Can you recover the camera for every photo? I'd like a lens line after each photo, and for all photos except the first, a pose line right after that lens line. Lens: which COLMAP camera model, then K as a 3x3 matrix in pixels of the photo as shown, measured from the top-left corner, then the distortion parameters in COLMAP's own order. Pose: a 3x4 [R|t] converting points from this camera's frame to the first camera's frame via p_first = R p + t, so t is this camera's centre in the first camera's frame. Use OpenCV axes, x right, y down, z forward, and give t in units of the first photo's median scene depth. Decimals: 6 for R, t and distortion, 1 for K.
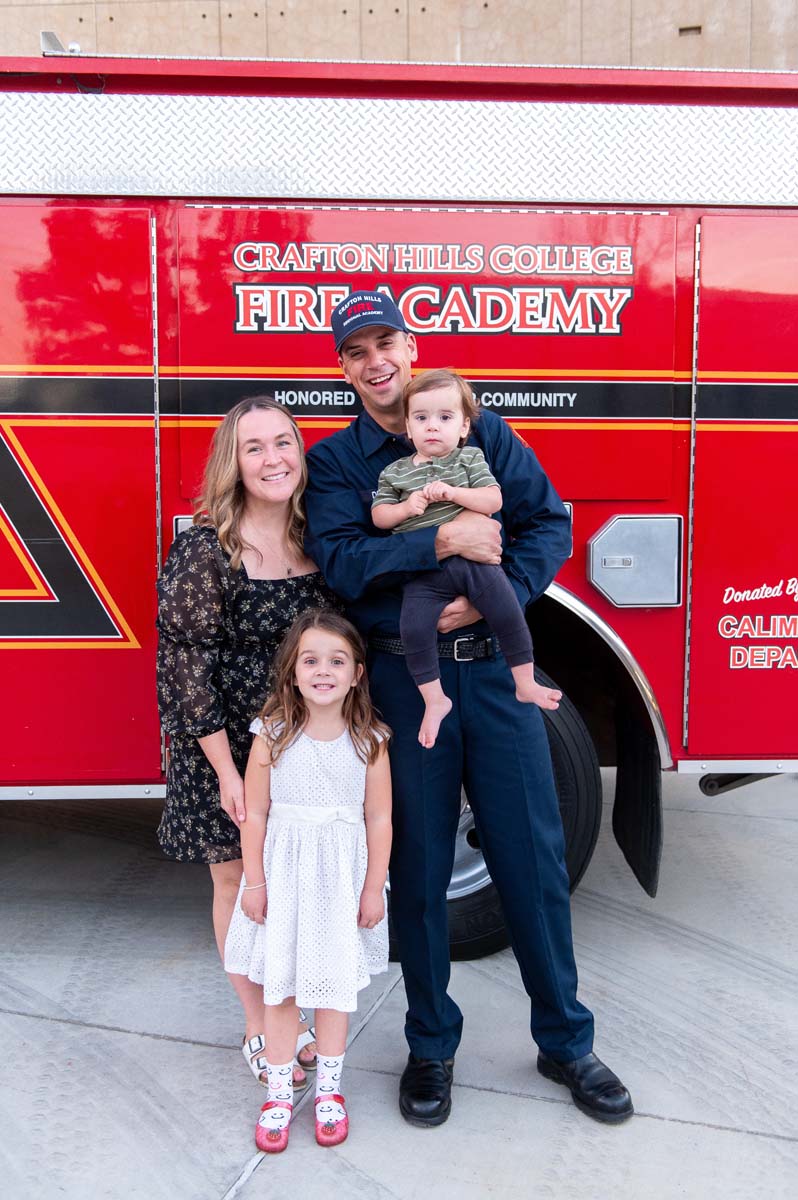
lens RADIAL K [[1177.3, 0, 399.0], [0, 1177.3, 600.0], [0, 0, 1]] dist [-0.009087, -0.011526]
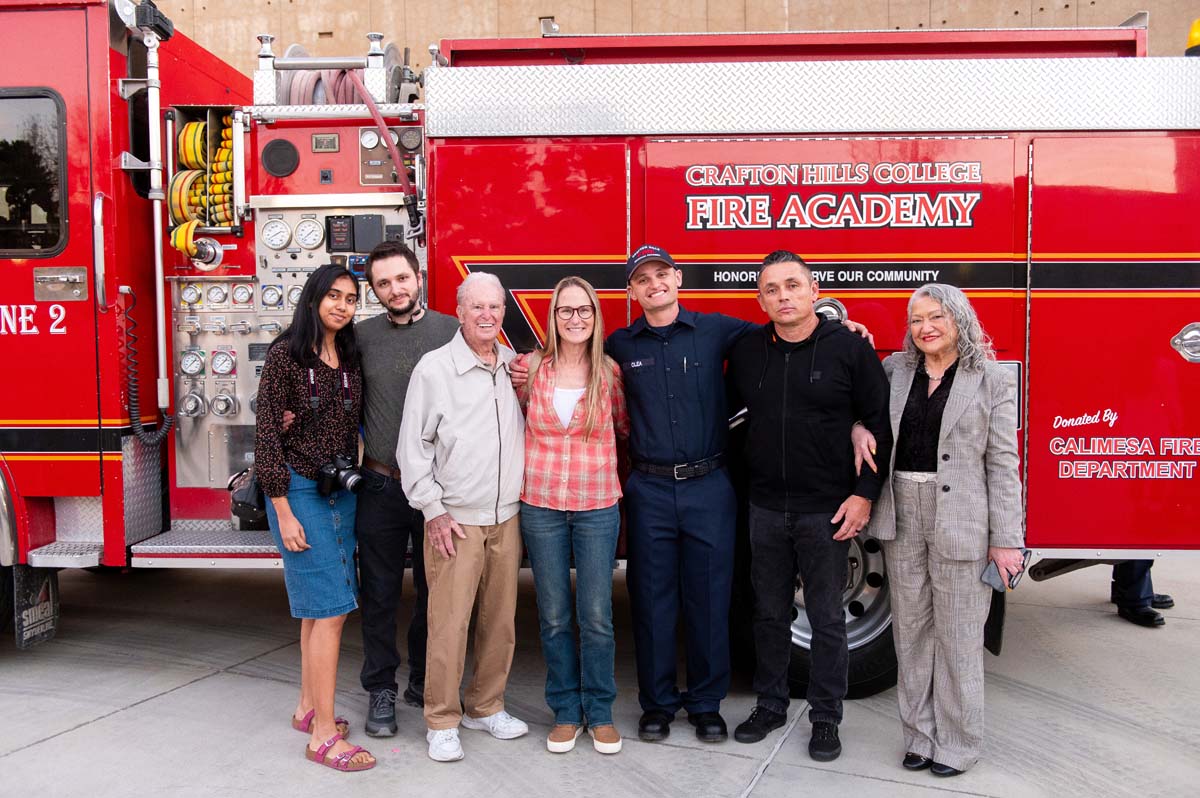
lens RADIAL K [[1004.7, 0, 596.0], [0, 1004.7, 402.8], [0, 0, 1]] dist [-0.018308, -0.011848]
pose [[0.994109, 0.001340, -0.108372, -0.115501], [-0.006403, 0.998903, -0.046383, 0.030766], [0.108191, 0.046804, 0.993028, -0.173183]]
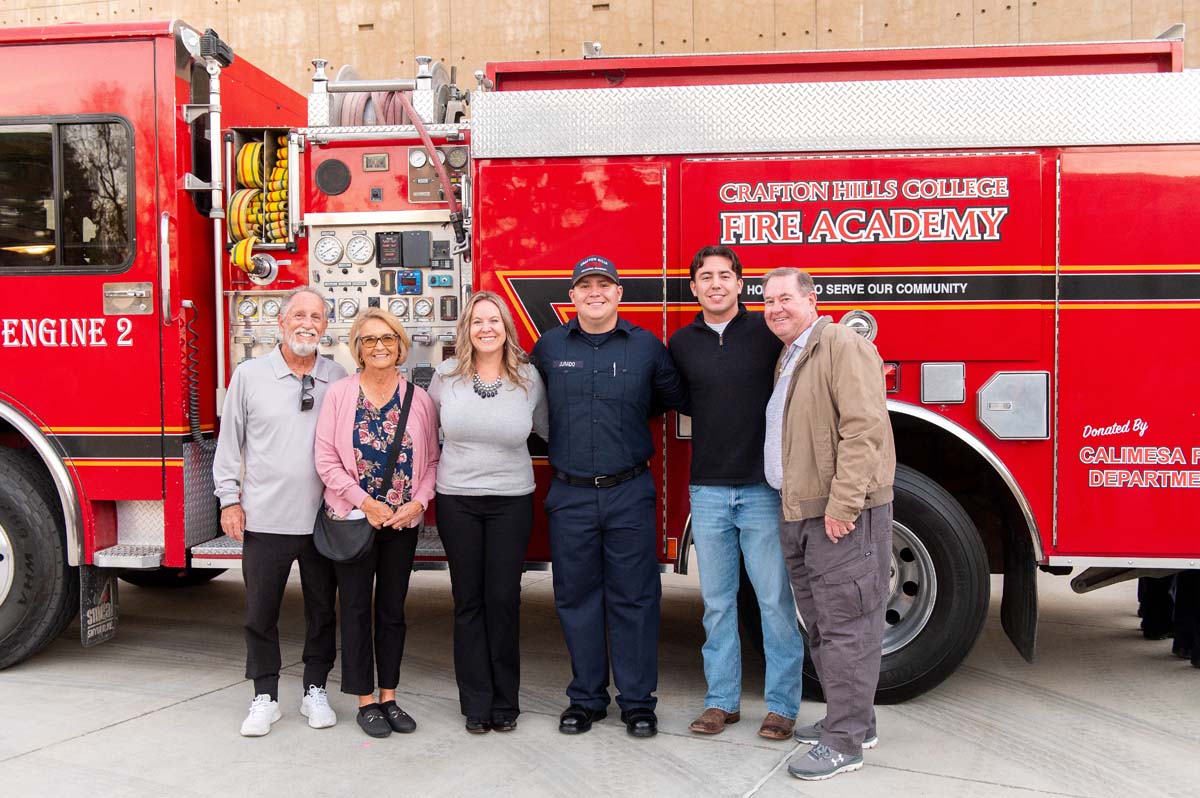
lens RADIAL K [[1155.8, 0, 593.9], [0, 1155.8, 400.6], [0, 0, 1]] dist [-0.015793, -0.001534]
pose [[0.985568, 0.000659, -0.169277, -0.051700], [-0.012065, 0.997723, -0.066360, 0.056674], [0.168848, 0.067445, 0.983332, -0.396178]]
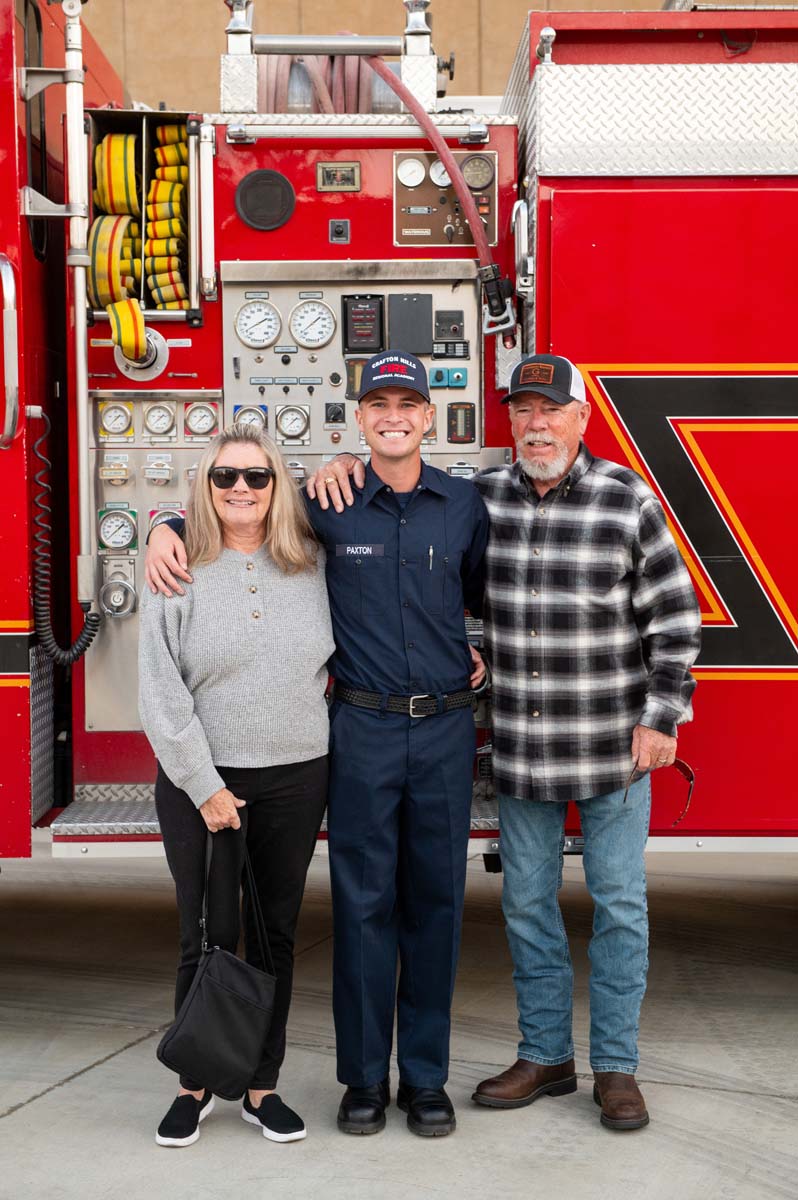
lens RADIAL K [[1972.0, 0, 399.0], [0, 1972.0, 600.0], [0, 0, 1]] dist [0.196332, -0.604693]
pose [[0.998499, 0.000440, -0.054765, -0.466305], [-0.003022, 0.998886, -0.047082, 0.052915], [0.054683, 0.047177, 0.997389, -0.515966]]
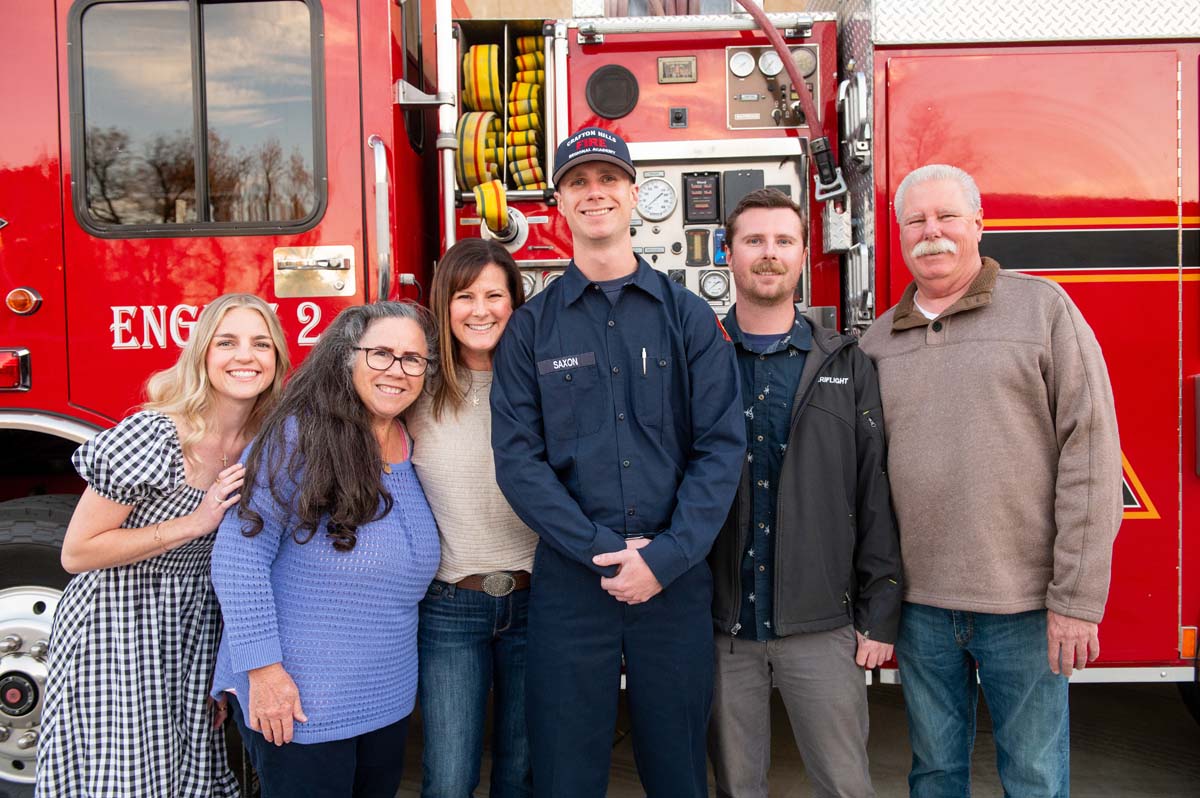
lens RADIAL K [[1004.7, 0, 596.0], [0, 1004.7, 402.8], [0, 0, 1]] dist [-0.018308, -0.011848]
pose [[0.994411, -0.015597, -0.104416, -0.585375], [0.007981, 0.997303, -0.072966, 0.004040], [0.105272, 0.071725, 0.991853, 0.171288]]
